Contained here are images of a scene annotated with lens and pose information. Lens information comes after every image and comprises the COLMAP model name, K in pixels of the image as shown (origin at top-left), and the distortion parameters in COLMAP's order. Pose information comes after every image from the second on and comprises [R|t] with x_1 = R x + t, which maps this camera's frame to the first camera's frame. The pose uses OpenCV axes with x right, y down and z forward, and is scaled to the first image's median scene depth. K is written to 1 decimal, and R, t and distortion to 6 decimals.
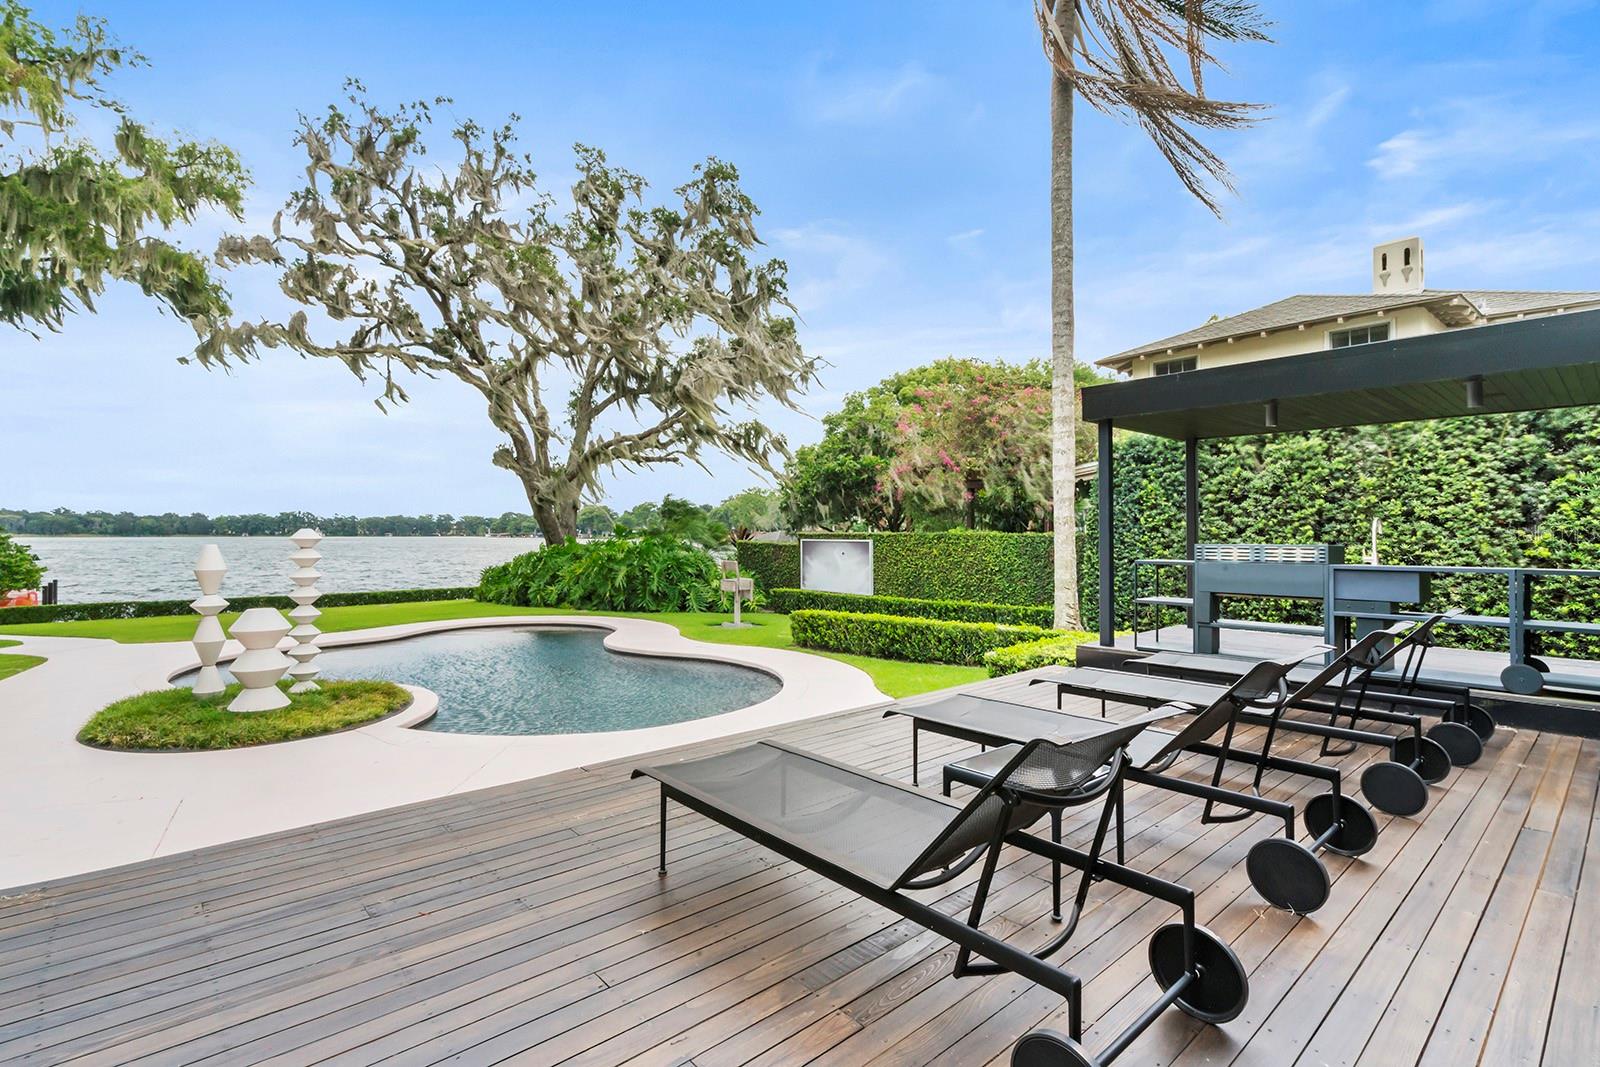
lens RADIAL K [[735.4, 0, 776.4], [0, 735.4, 514.9], [0, 0, 1]] dist [-0.001304, 0.000763]
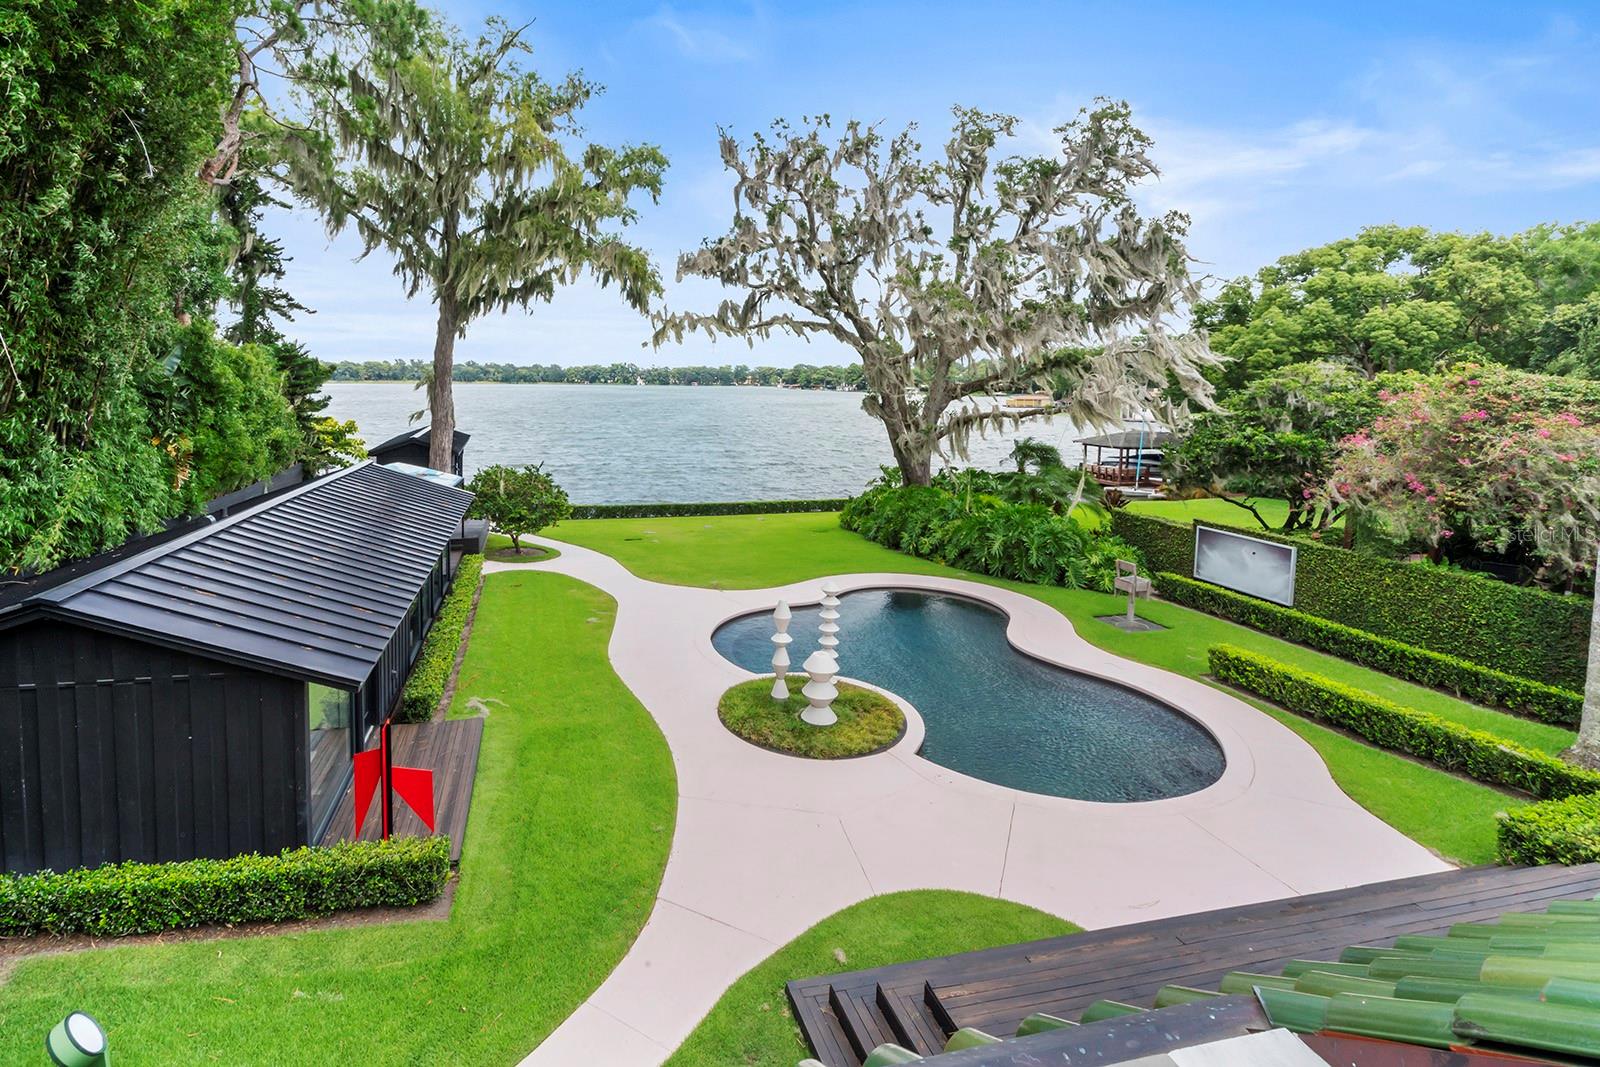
lens RADIAL K [[749.4, 0, 704.6], [0, 749.4, 443.8], [0, 0, 1]] dist [0.001492, 0.000300]
pose [[0.888716, 0.046030, -0.456141, -0.093725], [0.001659, 0.994618, 0.103601, -0.170176], [0.458455, -0.092828, 0.883856, -0.148136]]
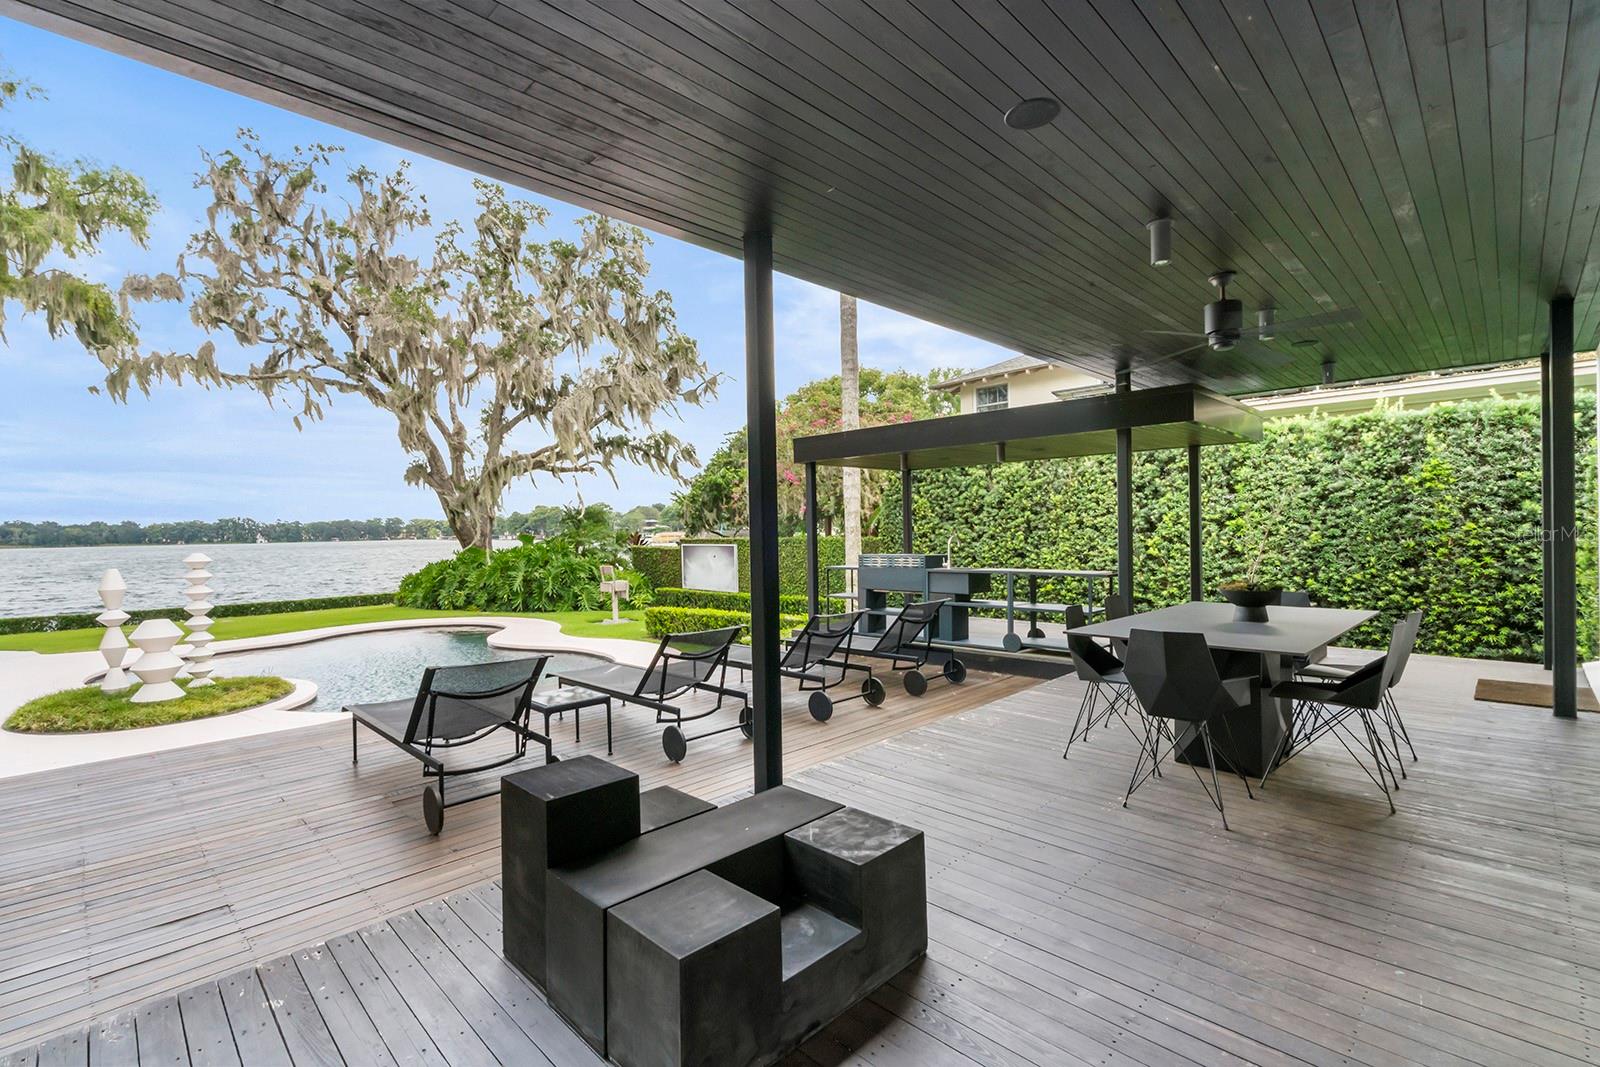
lens RADIAL K [[715.4, 0, 779.5], [0, 715.4, 533.6], [0, 0, 1]] dist [0.001877, -0.000453]
pose [[0.997306, -0.020327, 0.070475, 0.102494], [0.018197, 0.999362, 0.030734, -0.013961], [-0.071055, -0.029369, 0.997040, -0.106720]]
